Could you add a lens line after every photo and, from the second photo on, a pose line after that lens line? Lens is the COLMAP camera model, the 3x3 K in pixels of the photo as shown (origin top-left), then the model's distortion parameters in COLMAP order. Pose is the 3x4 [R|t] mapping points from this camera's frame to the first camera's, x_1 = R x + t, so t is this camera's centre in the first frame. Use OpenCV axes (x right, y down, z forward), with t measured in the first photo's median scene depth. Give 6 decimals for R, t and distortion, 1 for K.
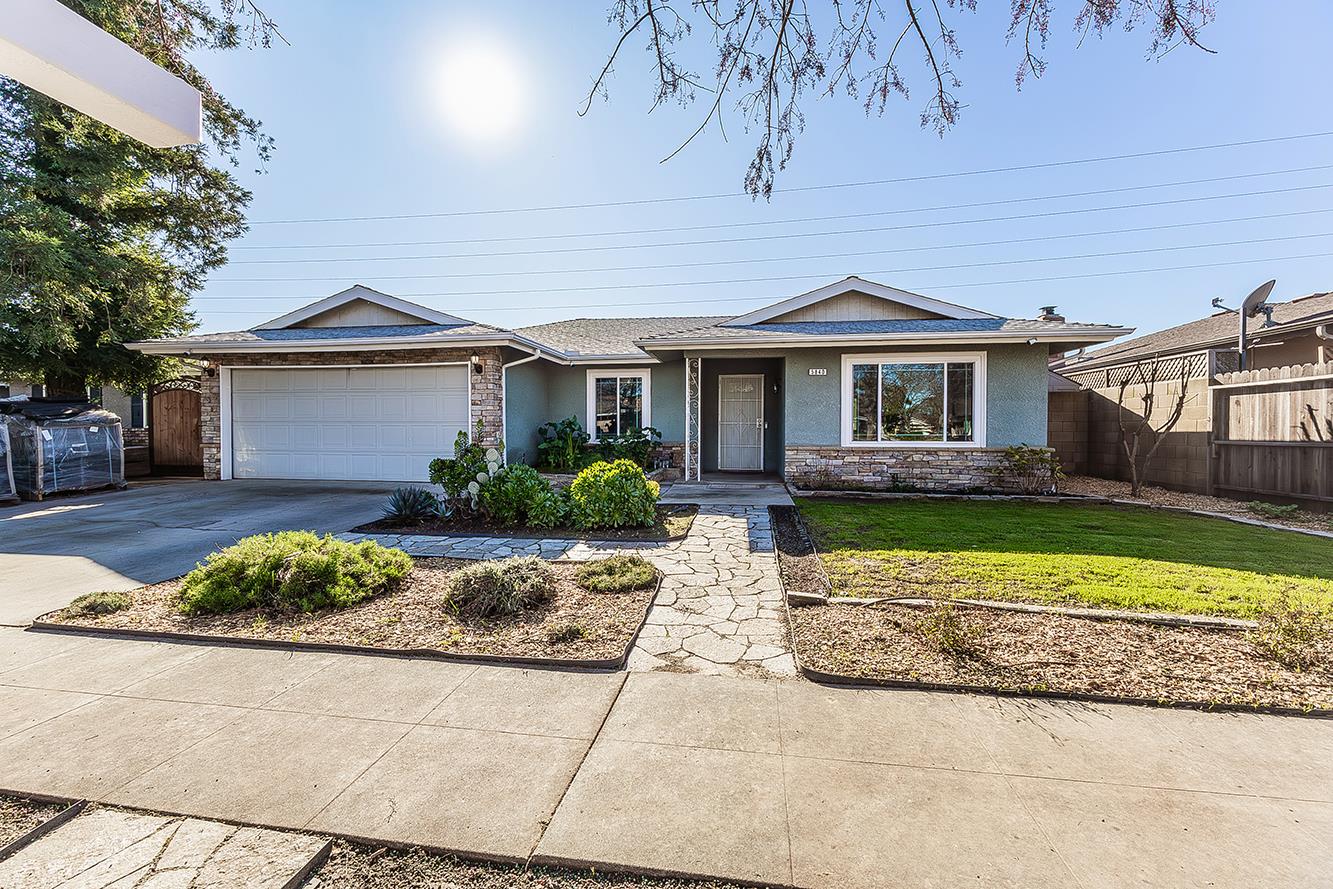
lens RADIAL K [[559.7, 0, 677.8], [0, 559.7, 438.0], [0, 0, 1]] dist [0.003000, -0.000904]
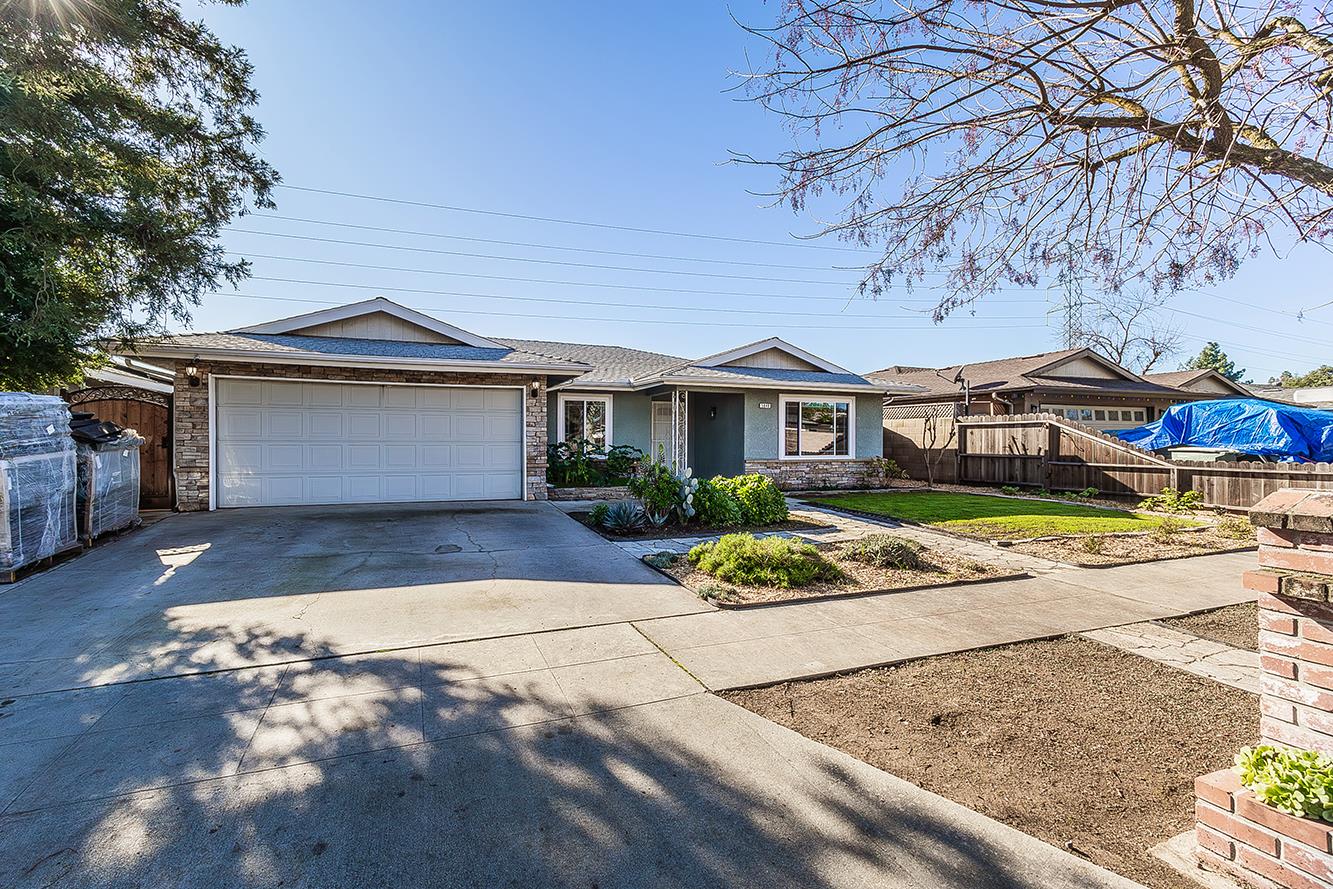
lens RADIAL K [[559.7, 0, 634.8], [0, 559.7, 443.4], [0, 0, 1]] dist [0.003000, -0.000904]
pose [[0.871604, -0.001237, 0.490209, -0.716679], [0.002146, 0.999997, -0.001293, -0.024427], [-0.490206, 0.002179, 0.871604, -0.045043]]
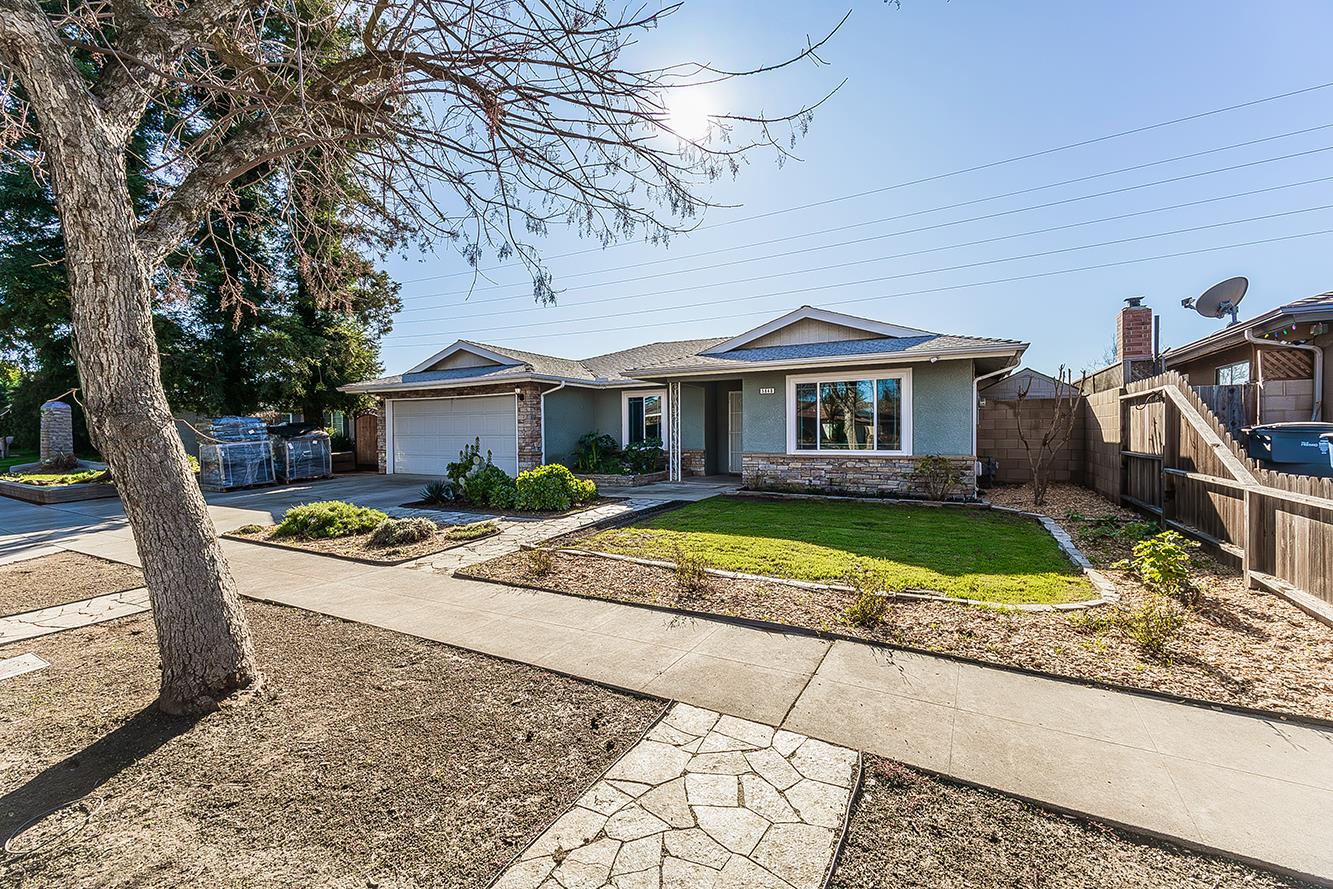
lens RADIAL K [[559.7, 0, 678.1], [0, 559.7, 442.1], [0, 0, 1]] dist [0.003000, -0.000904]
pose [[0.940982, -0.002582, -0.338448, 0.479184], [0.003955, 0.999987, 0.003366, -0.015033], [0.338435, -0.004506, 0.940979, -0.177950]]
